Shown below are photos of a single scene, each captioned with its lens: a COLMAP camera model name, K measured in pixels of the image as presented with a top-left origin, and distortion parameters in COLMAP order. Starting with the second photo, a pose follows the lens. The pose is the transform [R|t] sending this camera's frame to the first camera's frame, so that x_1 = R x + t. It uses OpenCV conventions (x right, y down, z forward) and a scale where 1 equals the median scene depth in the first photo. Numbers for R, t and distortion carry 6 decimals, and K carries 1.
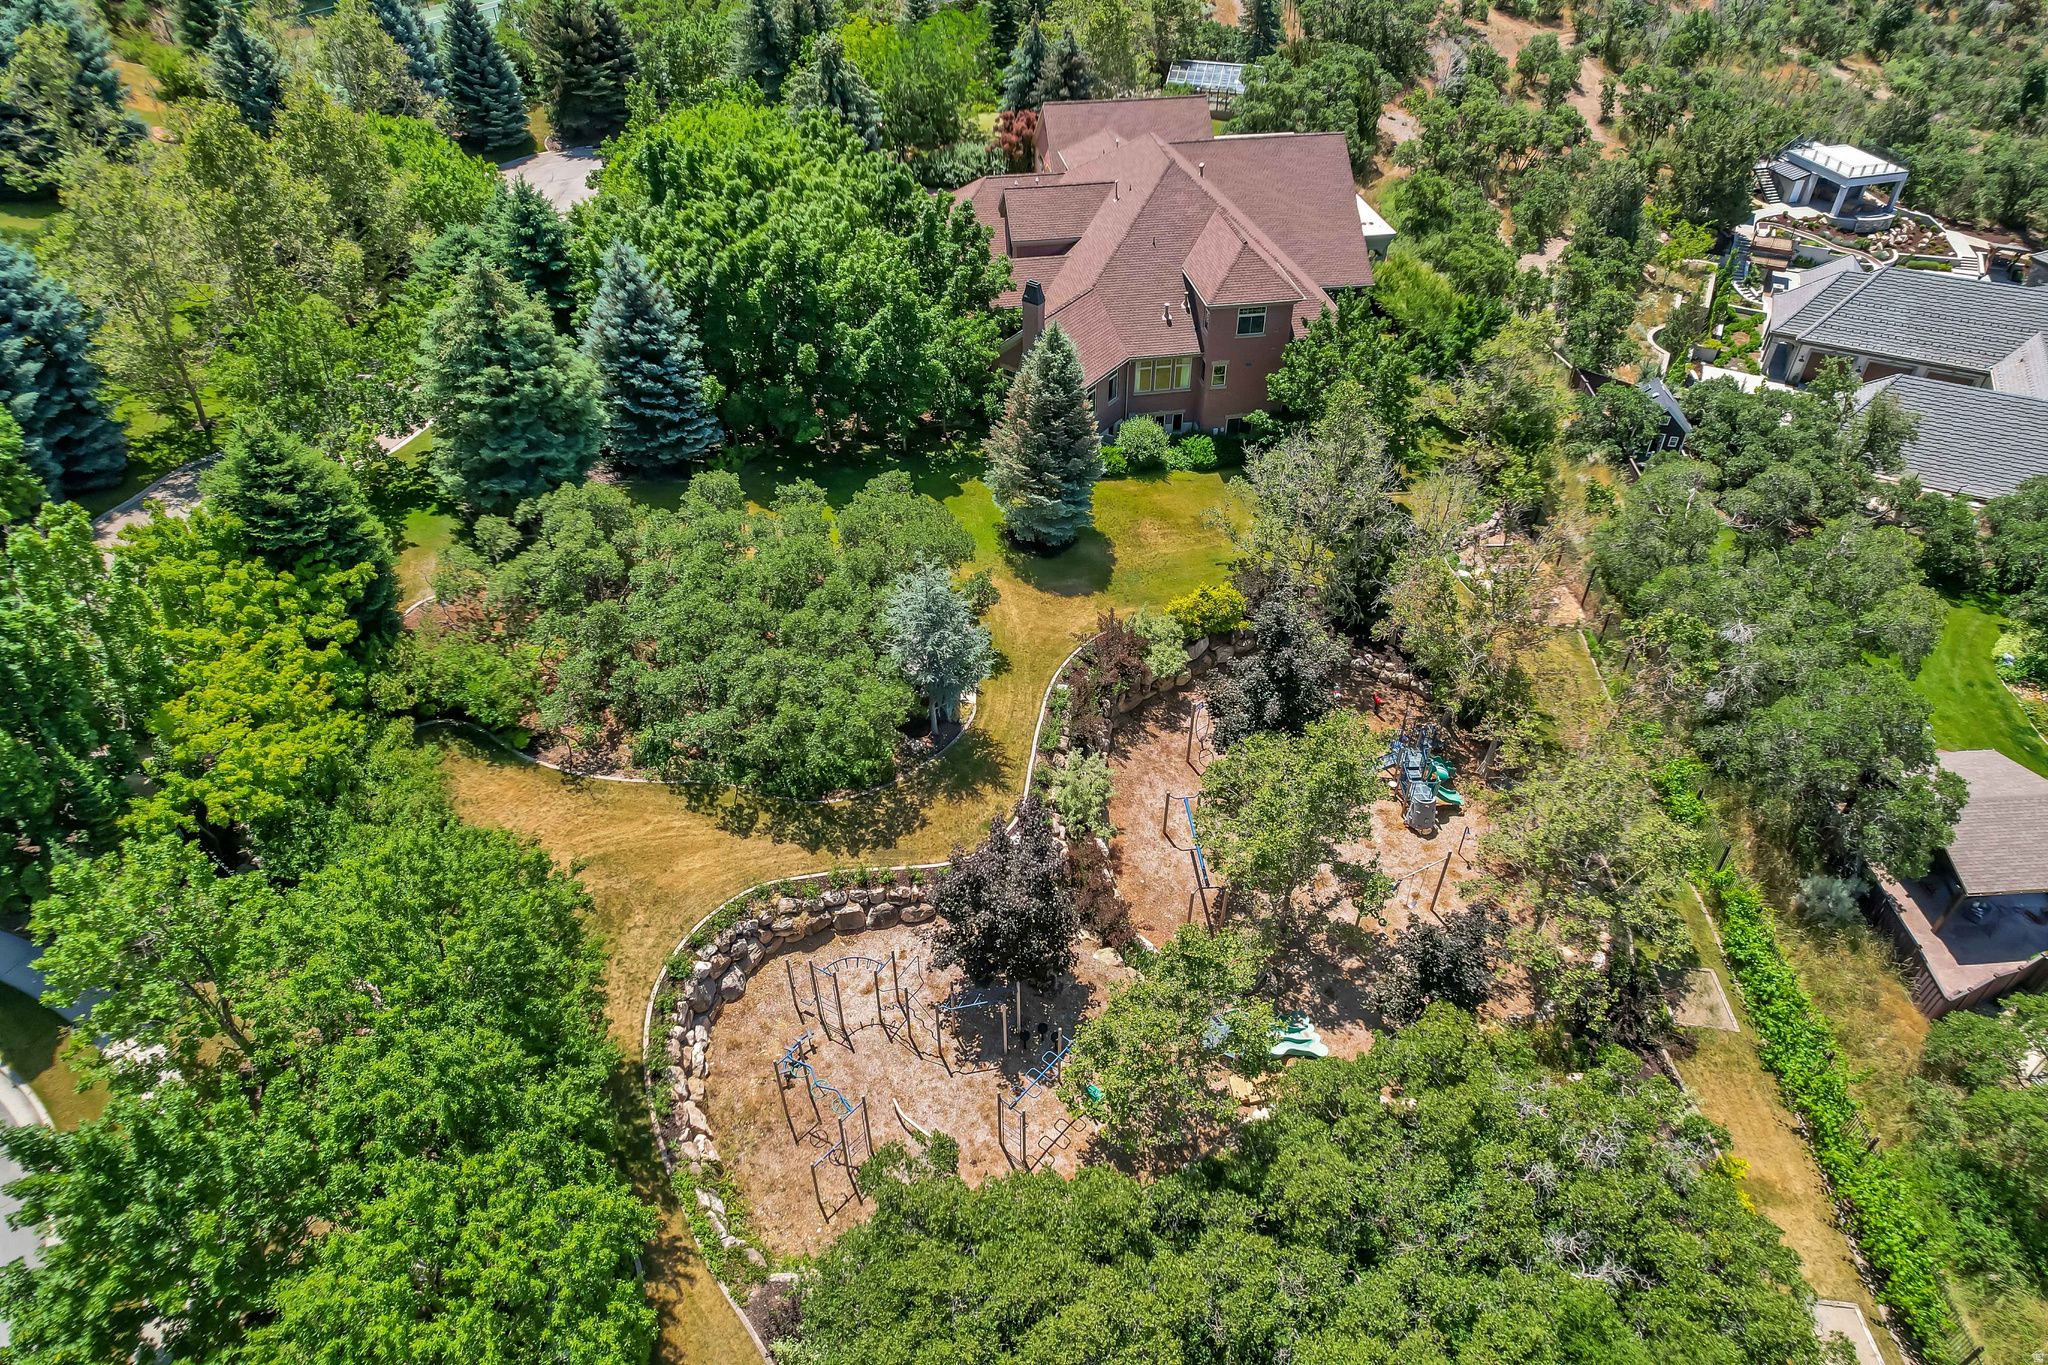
lens RADIAL K [[1313.5, 0, 1036.1], [0, 1313.5, 676.0], [0, 0, 1]] dist [-0.071942, 0.072335]
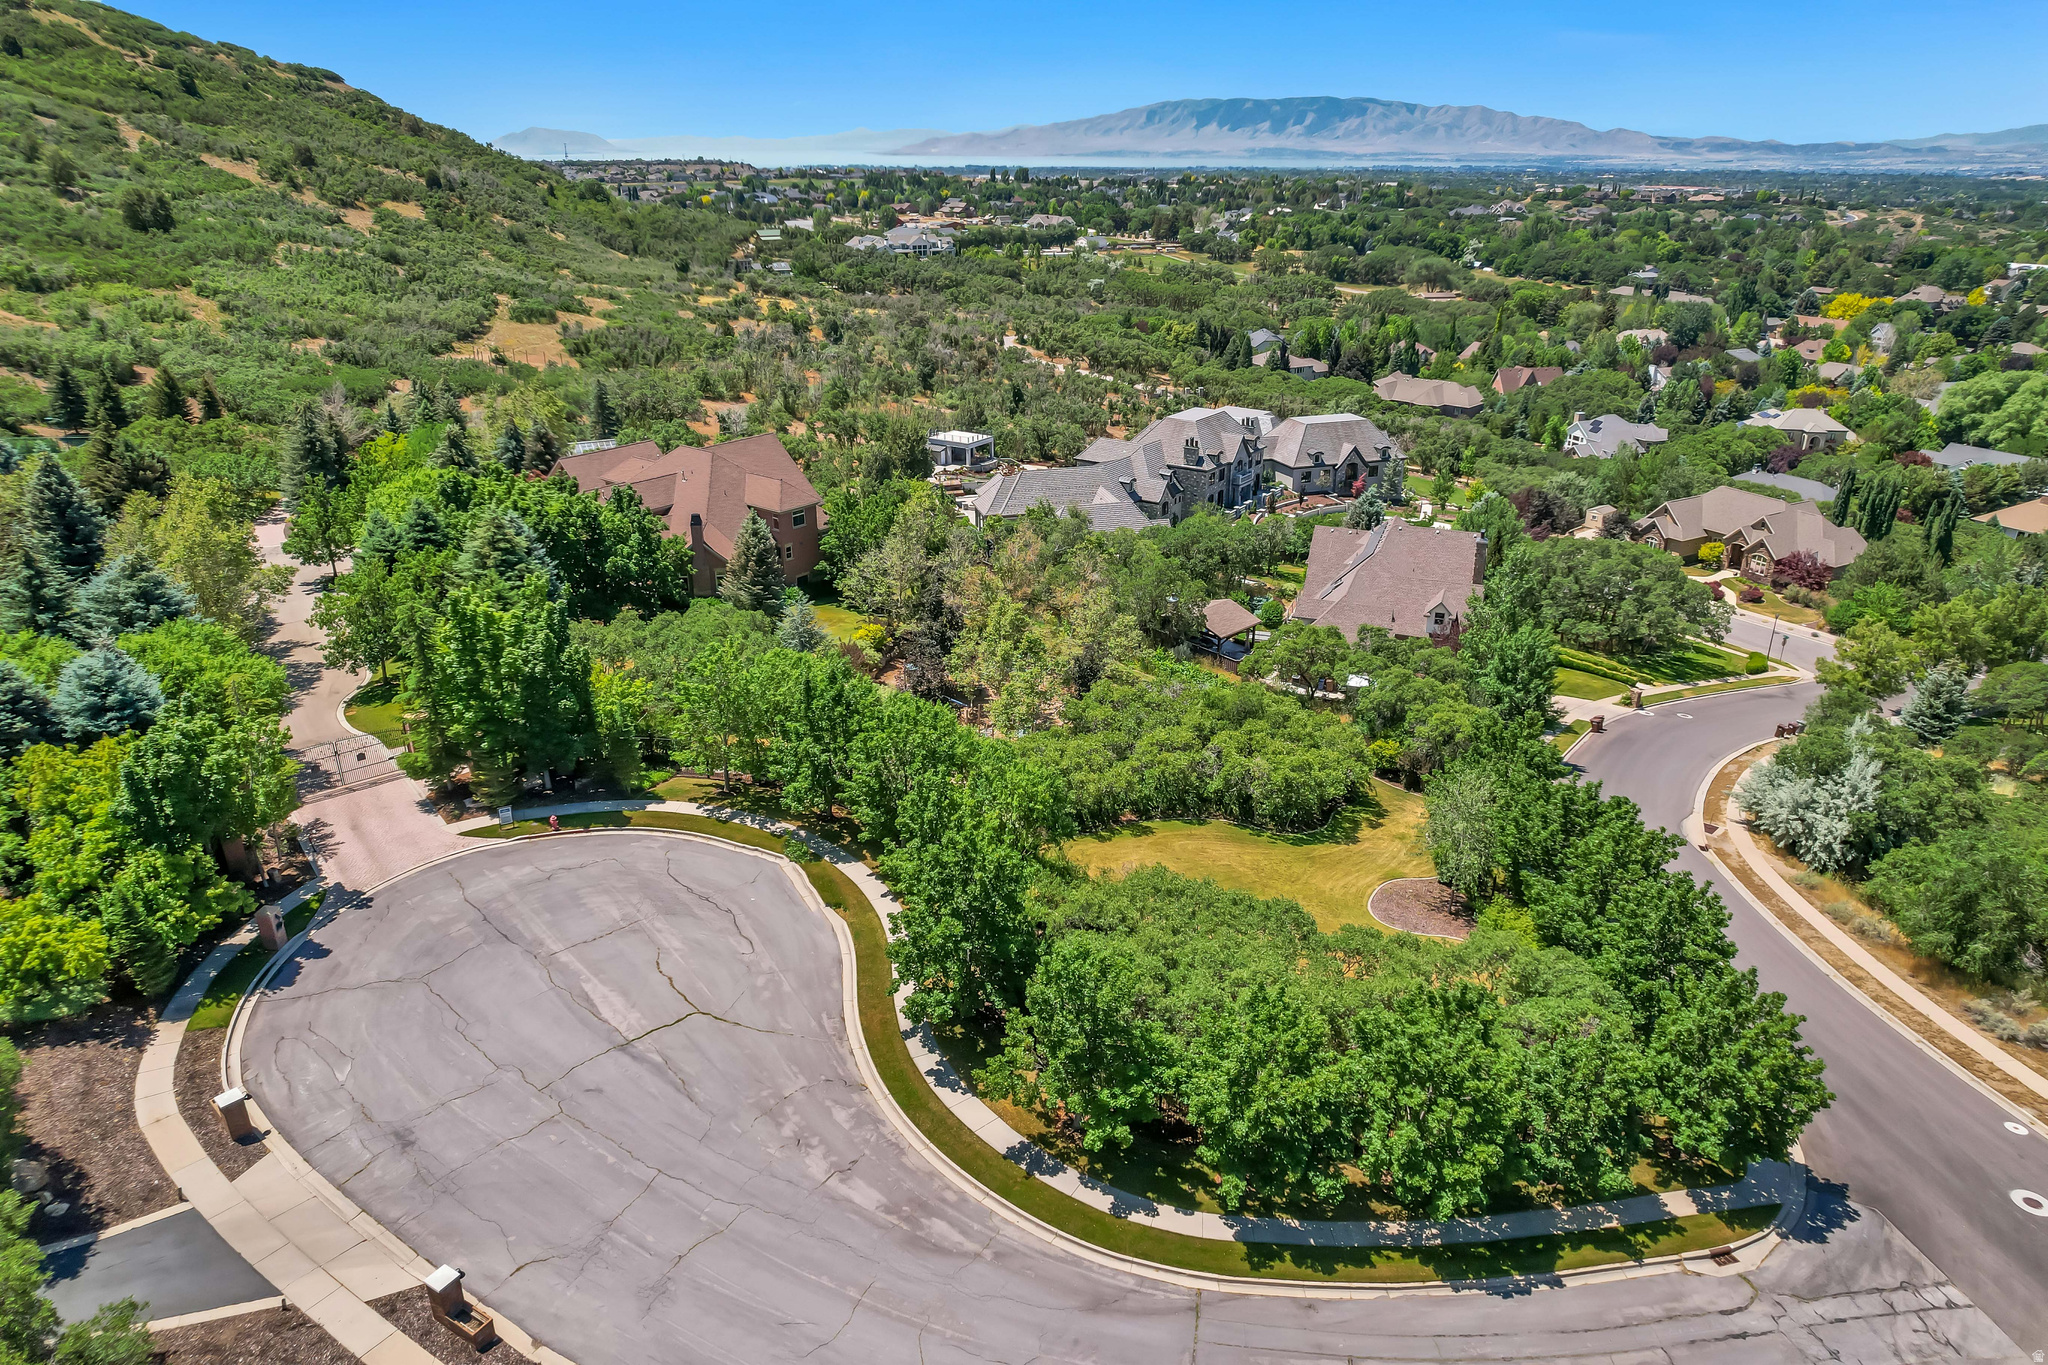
lens RADIAL K [[1344.8, 0, 1024.7], [0, 1344.8, 681.9], [0, 0, 1]] dist [-0.148725, 0.131054]
pose [[0.766915, -0.242892, 0.594008, -0.691970], [0.411586, 0.896332, -0.164879, 0.330426], [-0.492381, 0.370934, 0.787381, -0.448169]]
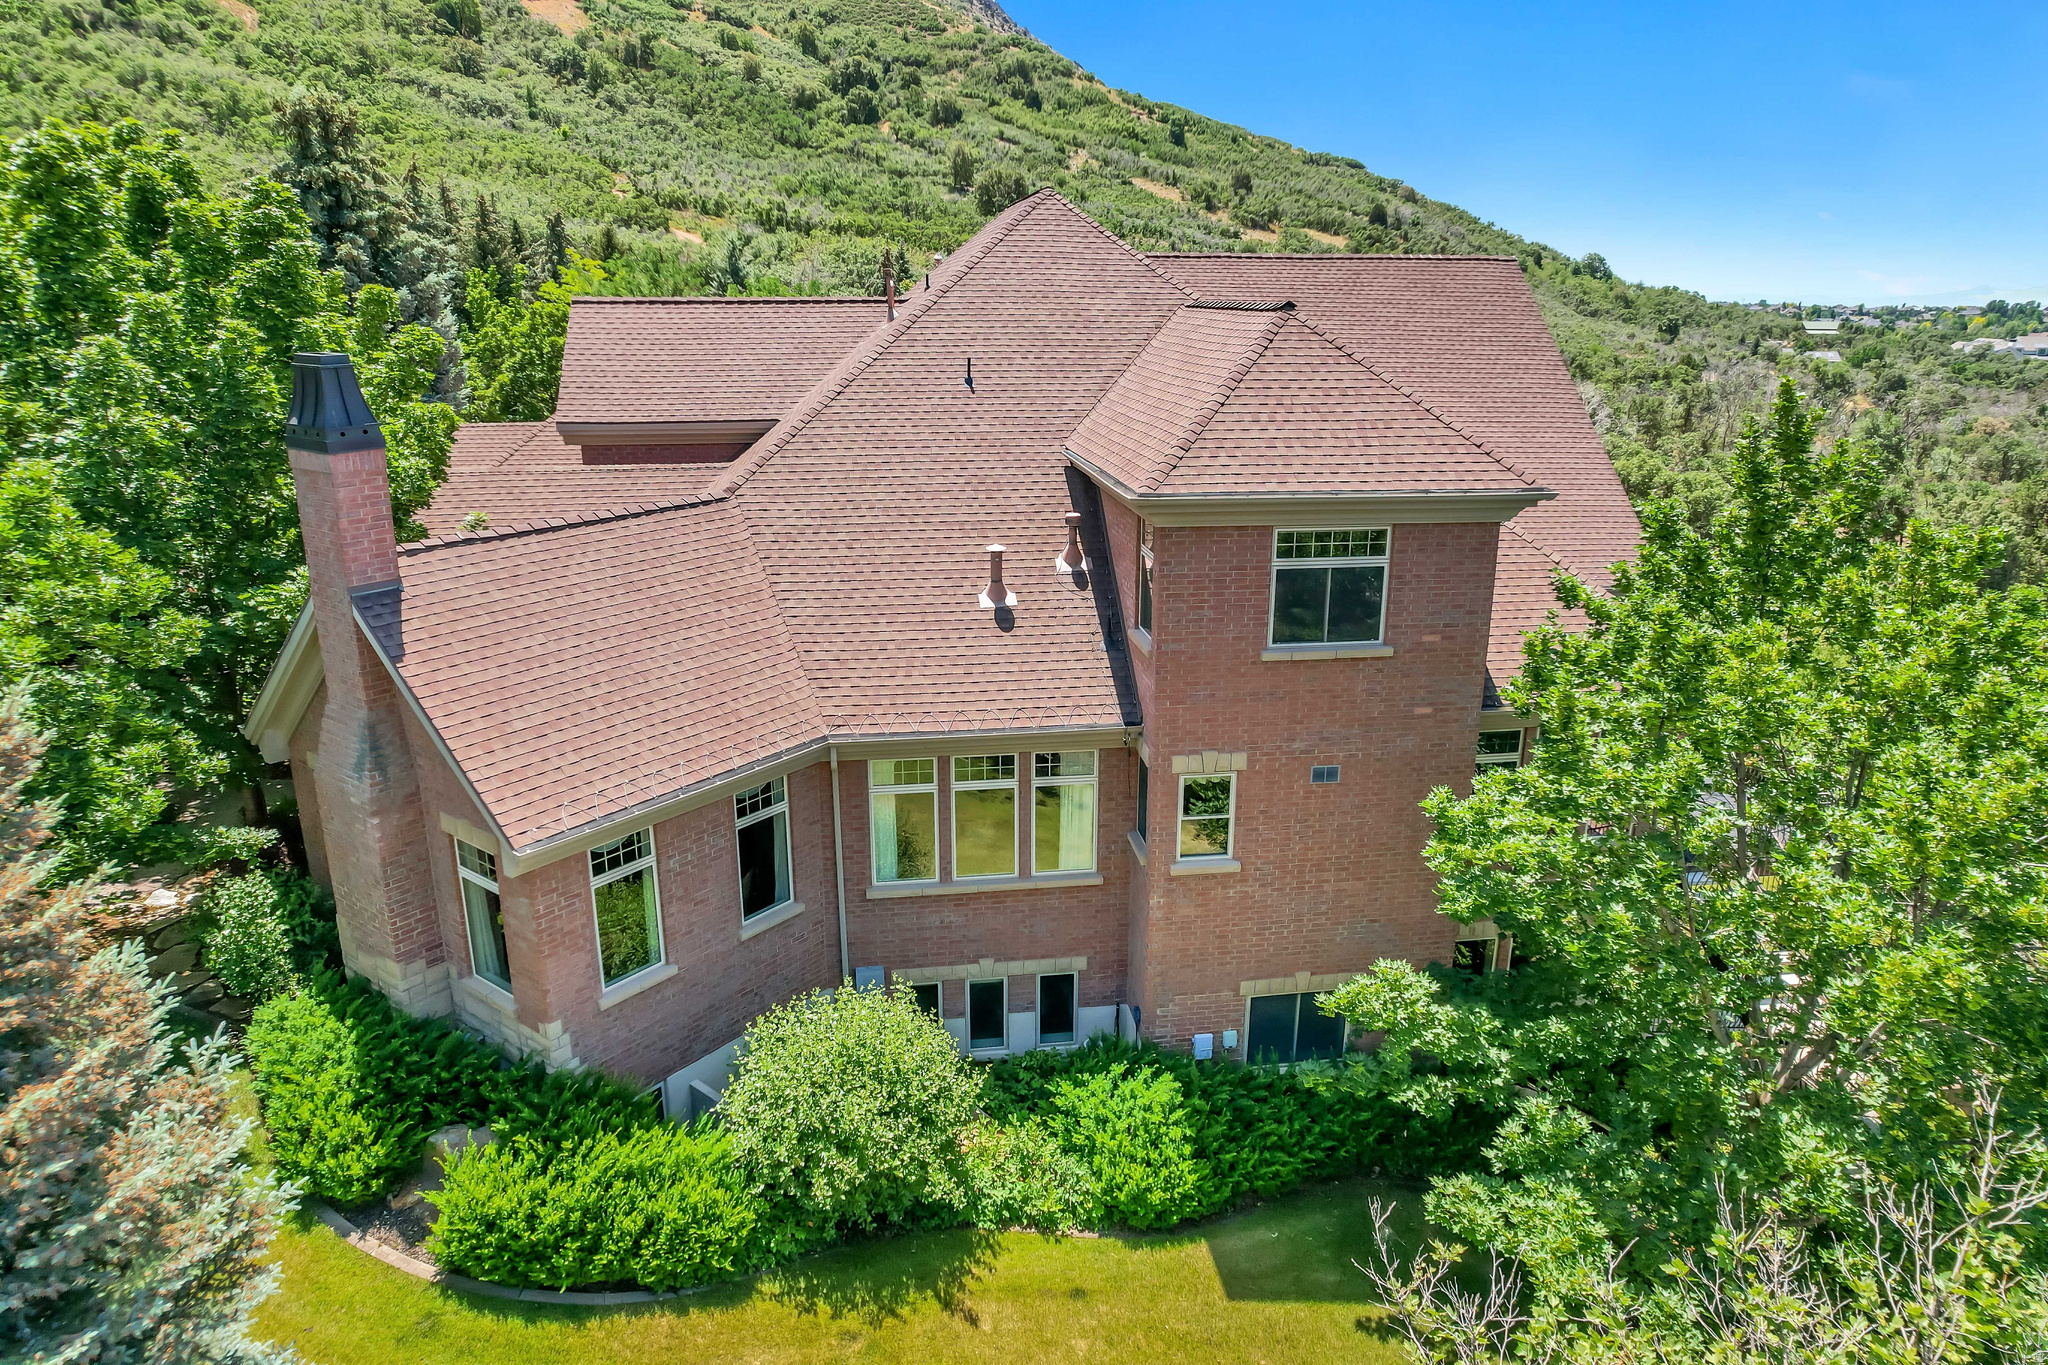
lens RADIAL K [[1313.5, 0, 1036.1], [0, 1313.5, 676.0], [0, 0, 1]] dist [-0.071942, 0.072335]
pose [[0.999614, 0.009721, -0.026025, 0.115969], [-0.019355, 0.915708, -0.401378, -0.157490], [0.019930, 0.401726, 0.915543, 0.774478]]
